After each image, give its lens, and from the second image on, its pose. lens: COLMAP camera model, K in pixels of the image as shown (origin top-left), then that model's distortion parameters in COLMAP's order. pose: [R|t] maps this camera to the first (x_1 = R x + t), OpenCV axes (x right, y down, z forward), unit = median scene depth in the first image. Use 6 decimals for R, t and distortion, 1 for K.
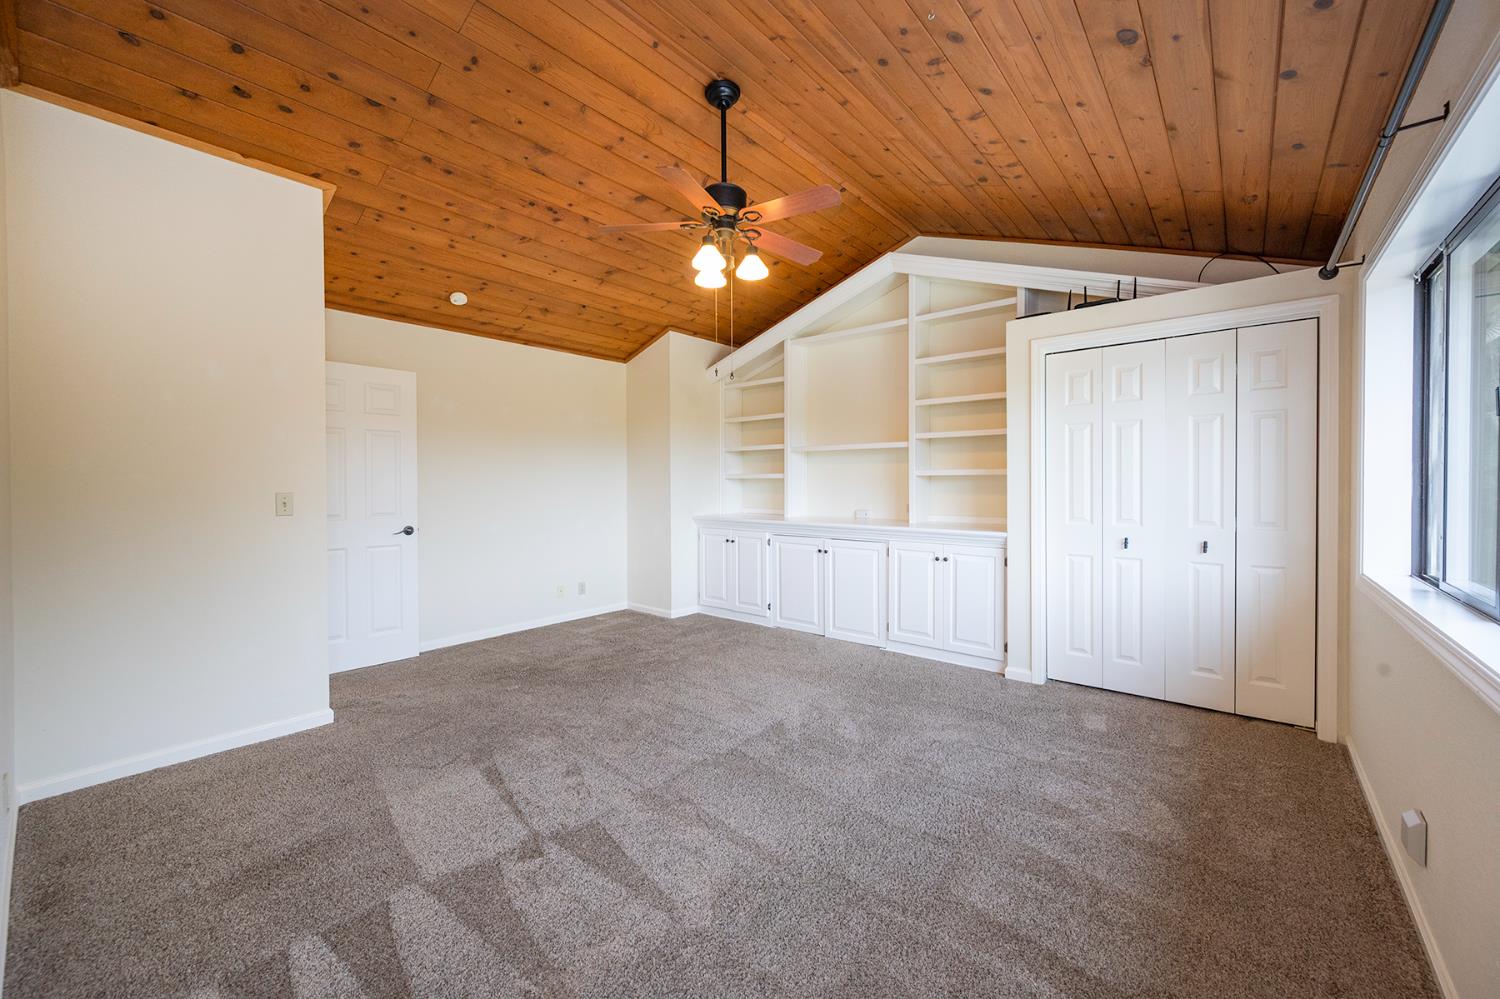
lens RADIAL K [[605.4, 0, 750.4], [0, 605.4, 501.9], [0, 0, 1]] dist [0.000423, -0.000045]
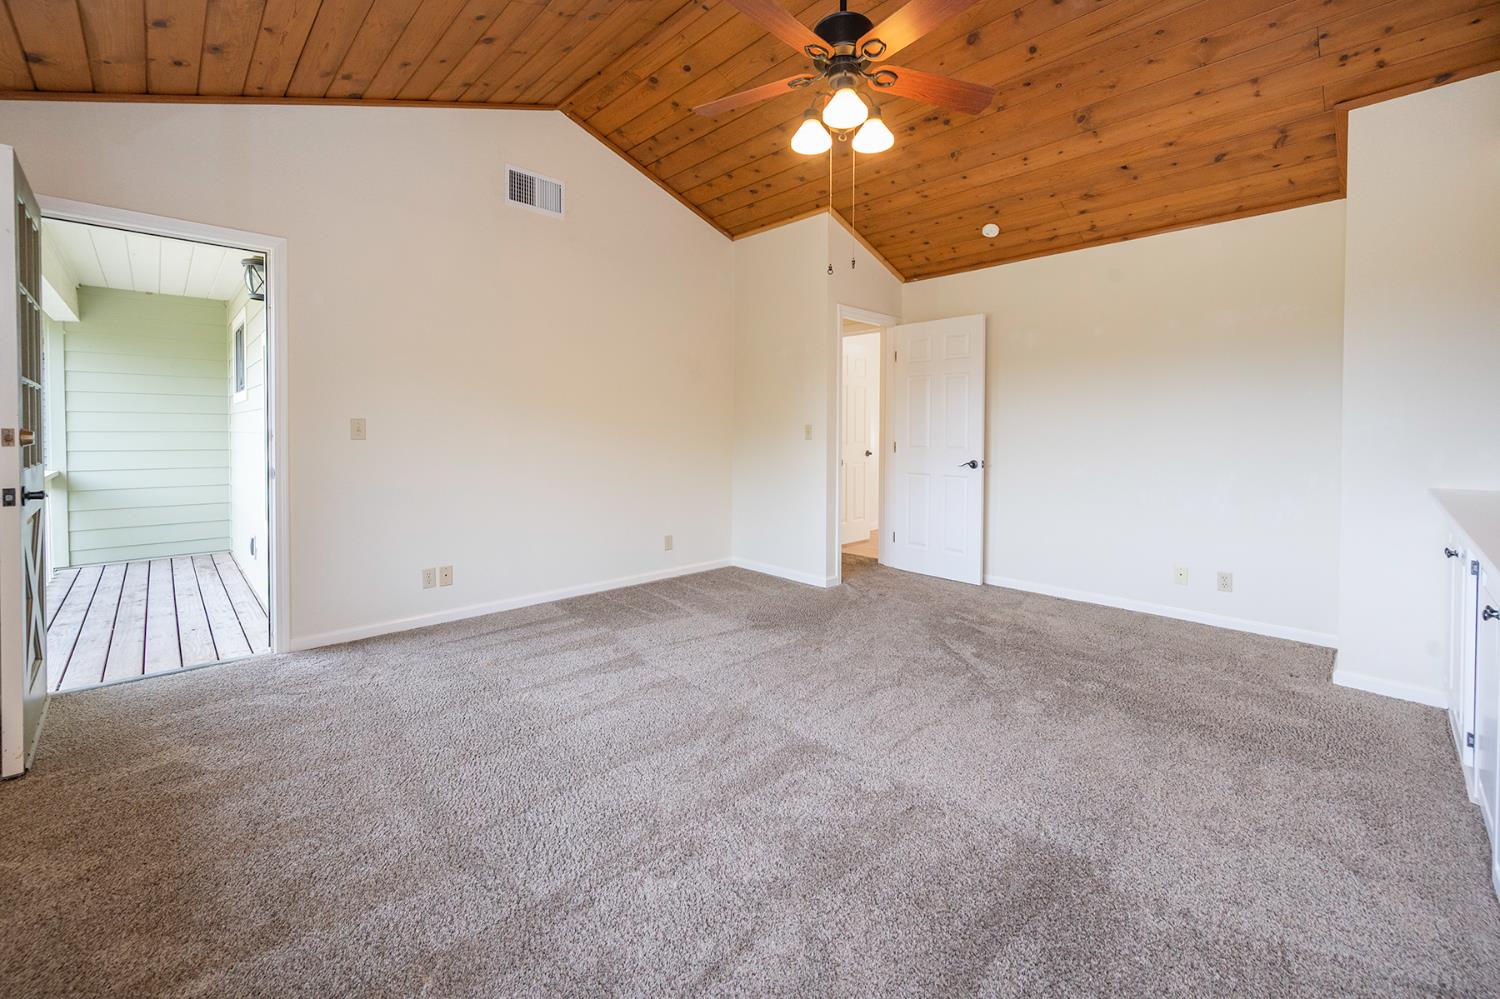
lens RADIAL K [[605.4, 0, 749.2], [0, 605.4, 488.5], [0, 0, 1]] dist [0.000423, -0.000045]
pose [[-0.124420, 0.118598, -0.985116, 0.471710], [-0.023723, 0.992192, 0.122446, -0.028197], [0.991946, 0.038605, -0.120635, 0.615533]]
